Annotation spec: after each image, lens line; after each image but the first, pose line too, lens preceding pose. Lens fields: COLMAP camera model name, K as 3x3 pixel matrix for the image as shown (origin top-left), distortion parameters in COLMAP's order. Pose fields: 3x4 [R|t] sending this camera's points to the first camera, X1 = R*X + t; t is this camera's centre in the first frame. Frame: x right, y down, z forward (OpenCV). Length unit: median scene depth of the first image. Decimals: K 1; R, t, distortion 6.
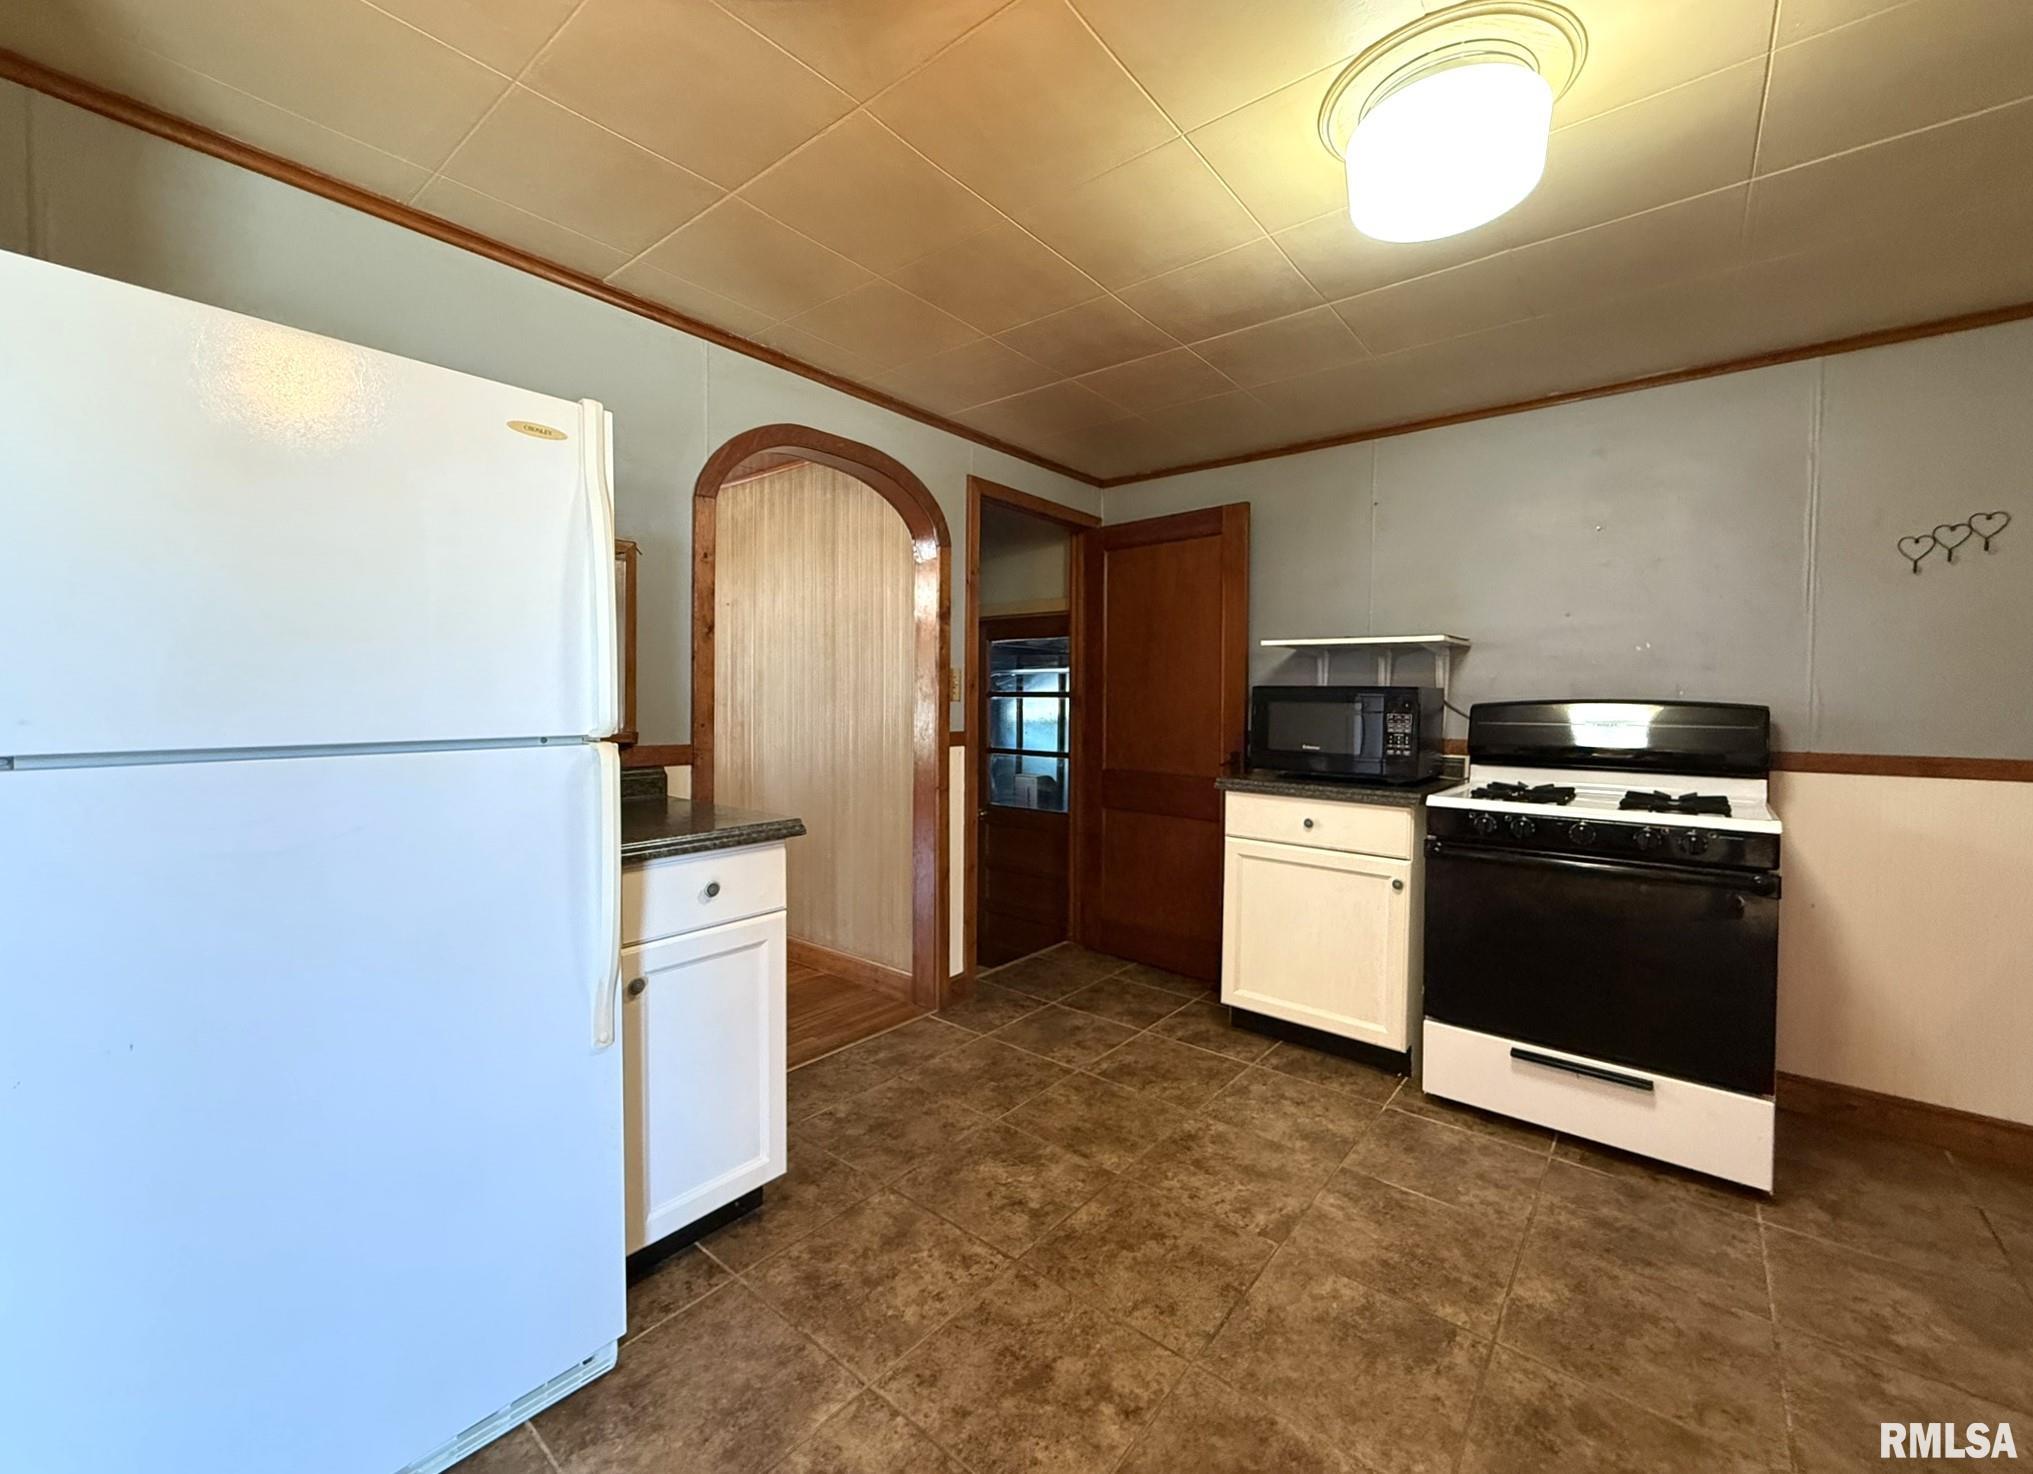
lens RADIAL K [[813.2, 0, 1017.9], [0, 813.2, 715.4], [0, 0, 1]] dist [0.001357, 0.000104]
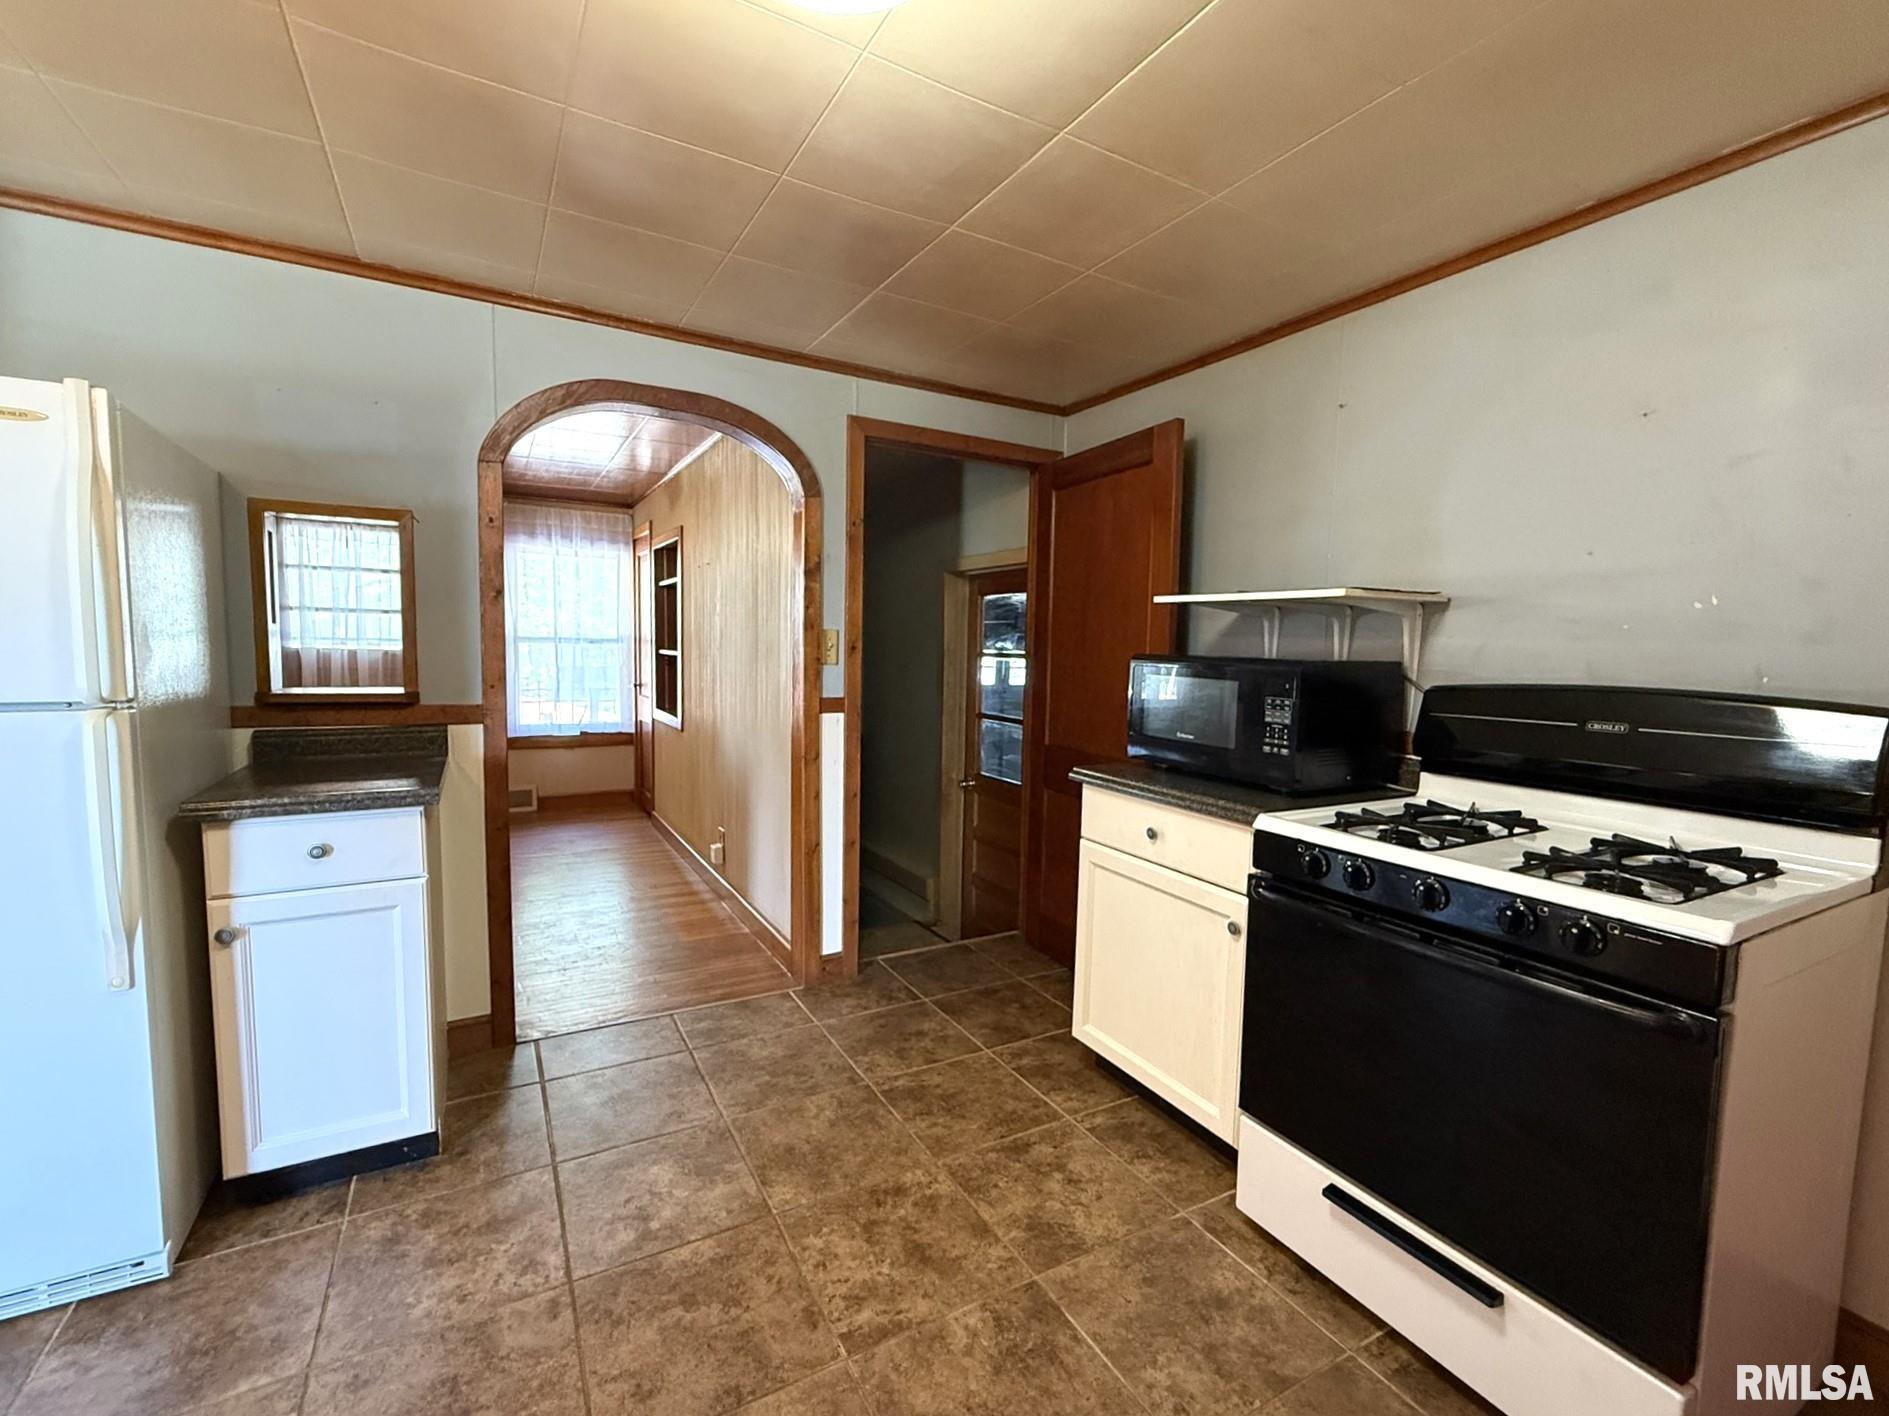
lens RADIAL K [[816.2, 0, 943.4], [0, 816.2, 711.4], [0, 0, 1]] dist [0.001219, 0.000005]
pose [[0.931772, 0.041468, -0.360669, 0.534557], [-0.021964, 0.998074, 0.058011, -0.029723], [0.362380, -0.046131, 0.930888, 0.245647]]
